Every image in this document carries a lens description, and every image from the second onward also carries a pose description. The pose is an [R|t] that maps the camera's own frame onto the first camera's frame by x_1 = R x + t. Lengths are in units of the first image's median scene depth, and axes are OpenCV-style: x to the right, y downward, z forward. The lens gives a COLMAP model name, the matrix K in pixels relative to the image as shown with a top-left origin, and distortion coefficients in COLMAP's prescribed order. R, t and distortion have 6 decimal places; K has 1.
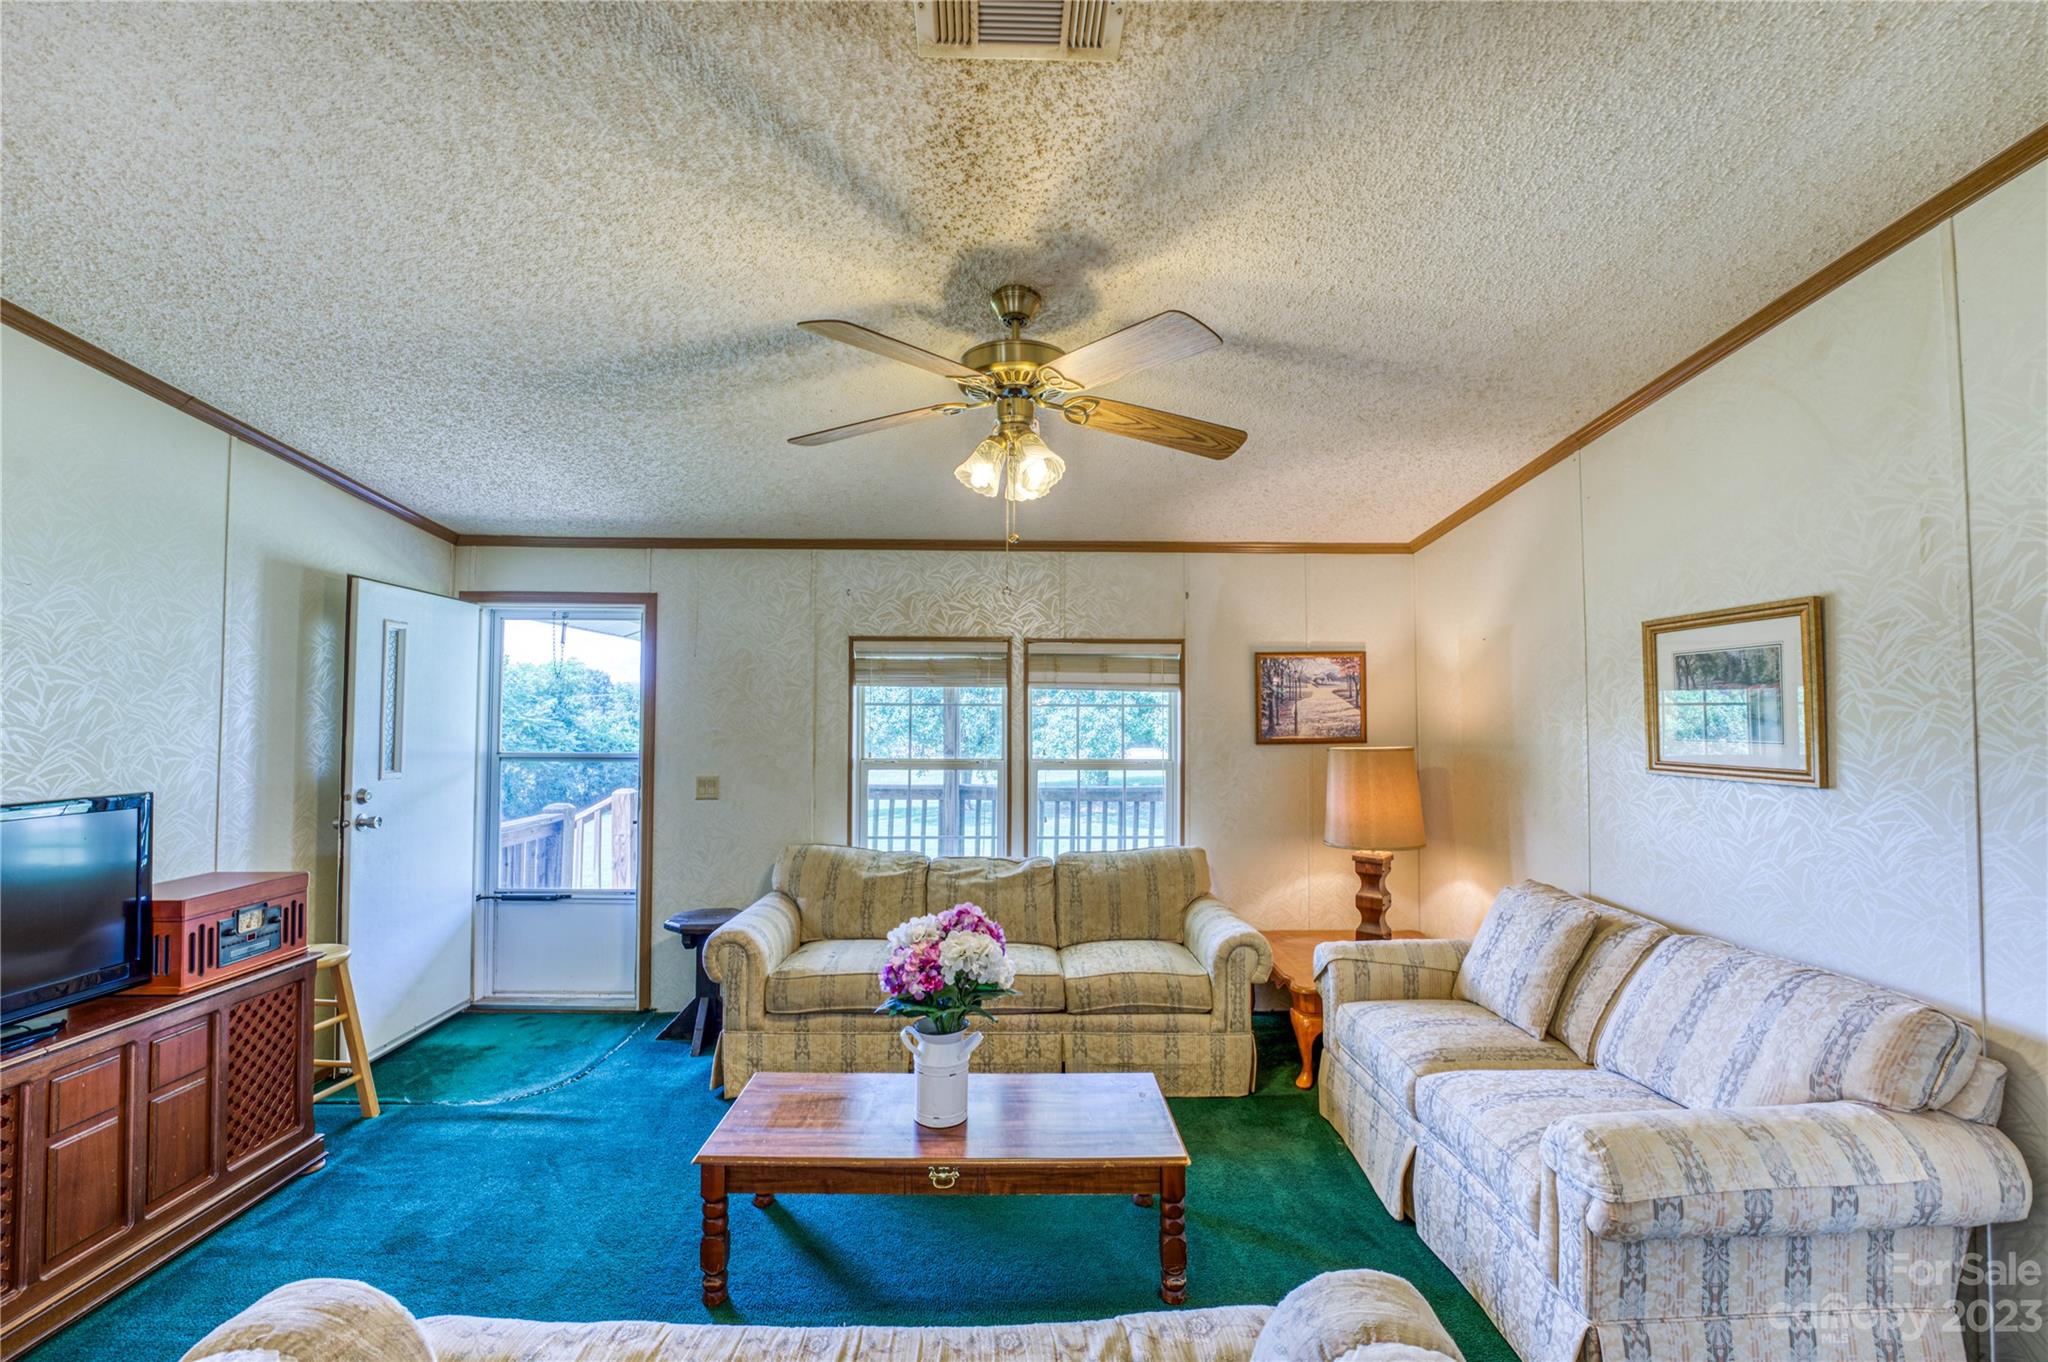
lens RADIAL K [[838.2, 0, 1029.3], [0, 838.2, 687.4], [0, 0, 1]] dist [-0.033063, 0.004846]
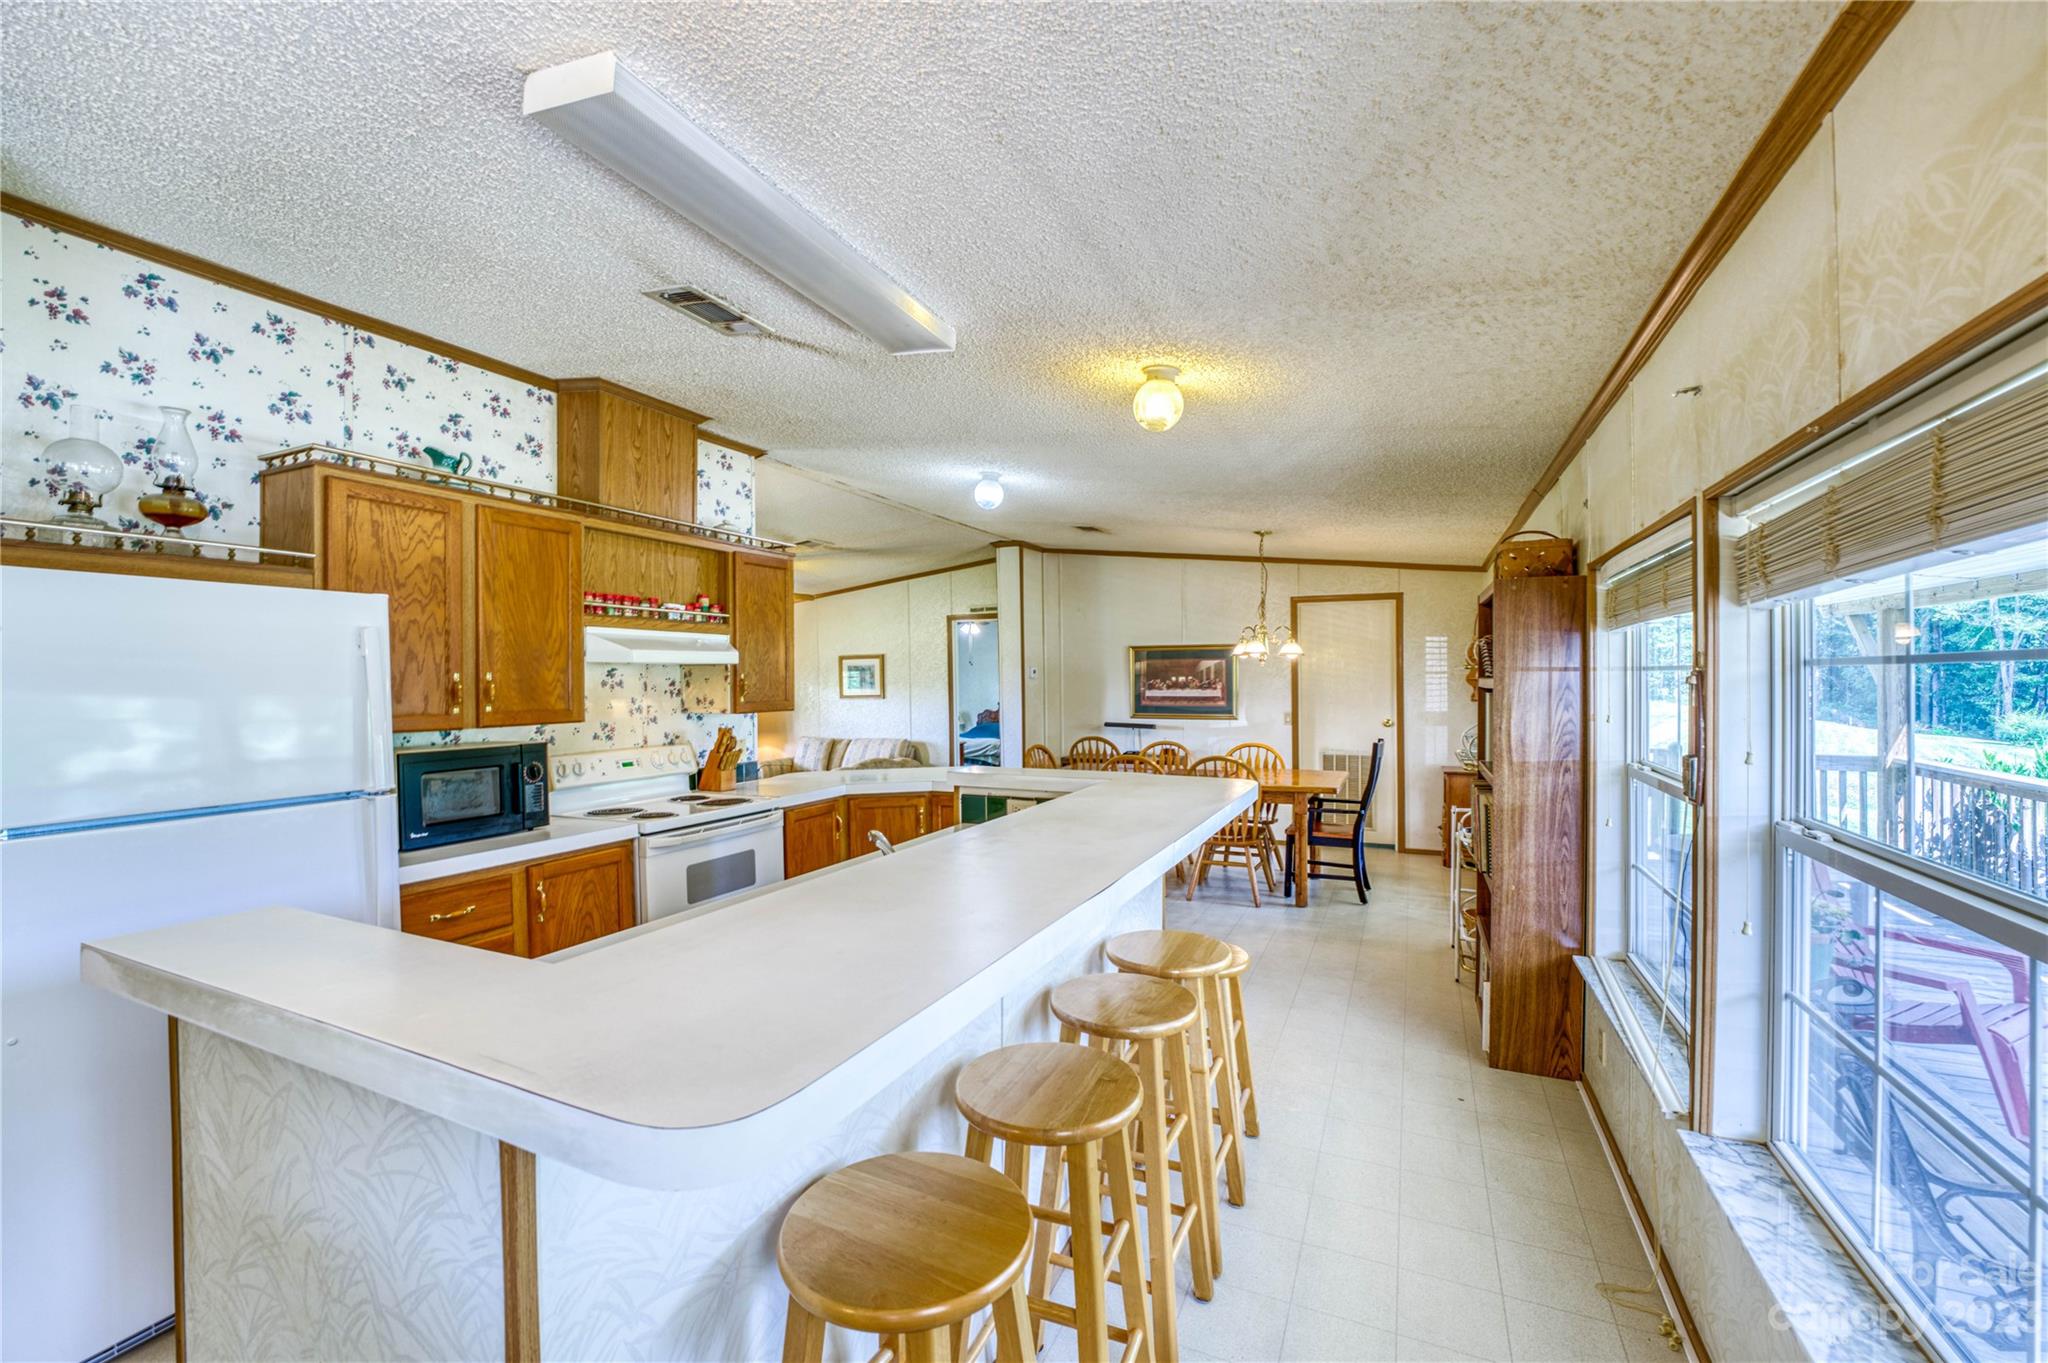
lens RADIAL K [[838.2, 0, 1012.8], [0, 838.2, 685.6], [0, 0, 1]] dist [-0.033063, 0.004846]
pose [[0.451587, -0.015929, 0.892085, -1.682988], [-0.012932, 0.999619, 0.024396, -0.039502], [-0.892134, -0.022553, 0.451209, -1.017336]]
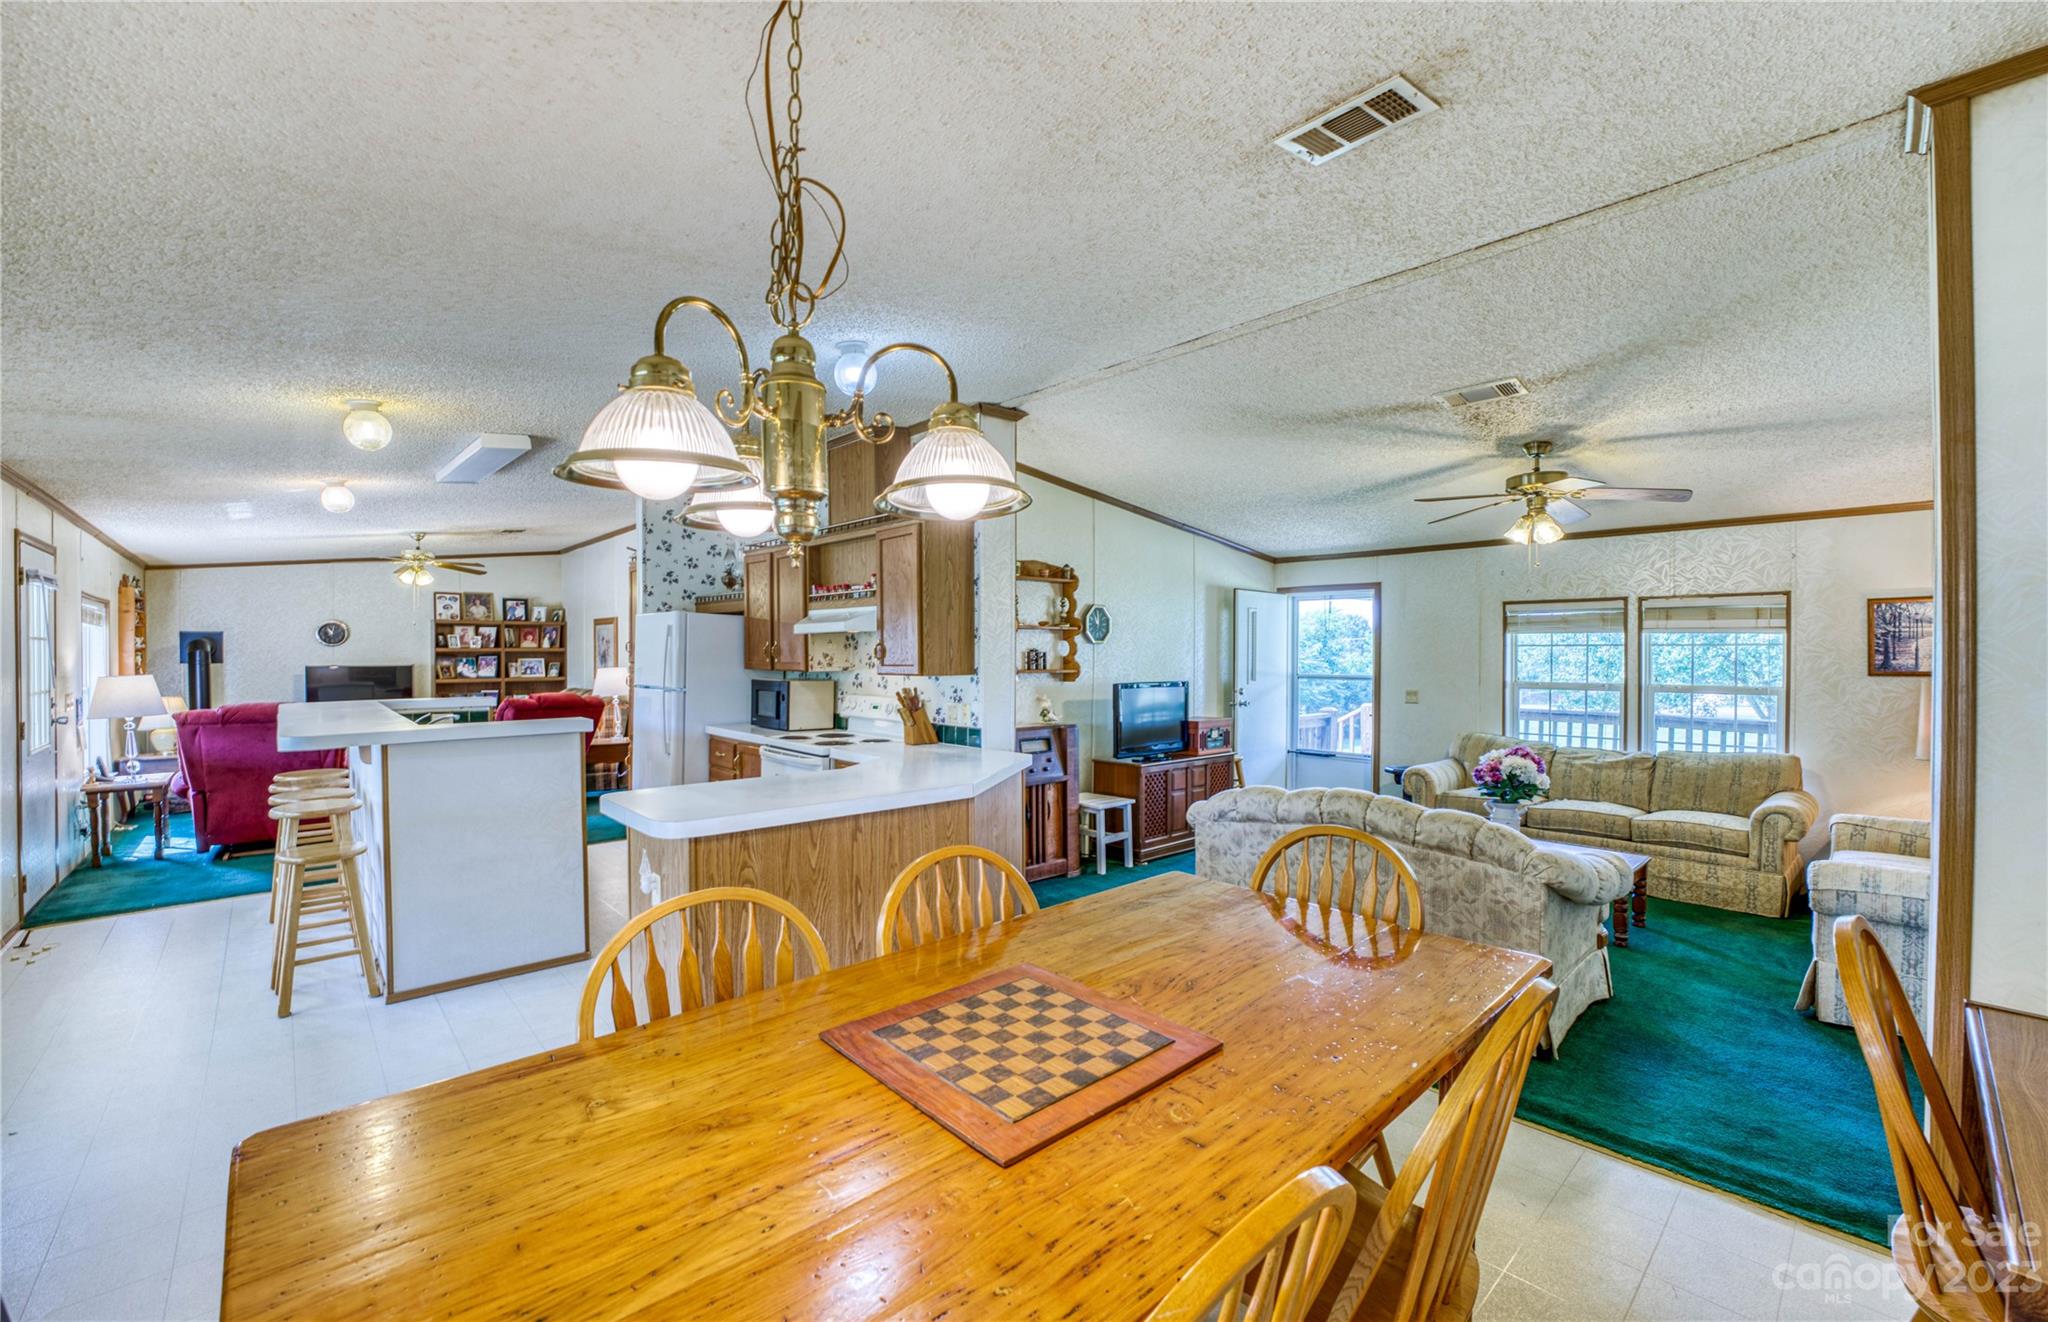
lens RADIAL K [[838.9, 0, 1017.2], [0, 838.9, 657.9], [0, 0, 1]] dist [-0.020418, -0.000645]
pose [[0.648239, 0.001334, -0.761436, 0.463857], [0.024211, 0.999457, 0.022362, -0.016855], [0.761052, -0.032931, 0.647854, -0.846381]]
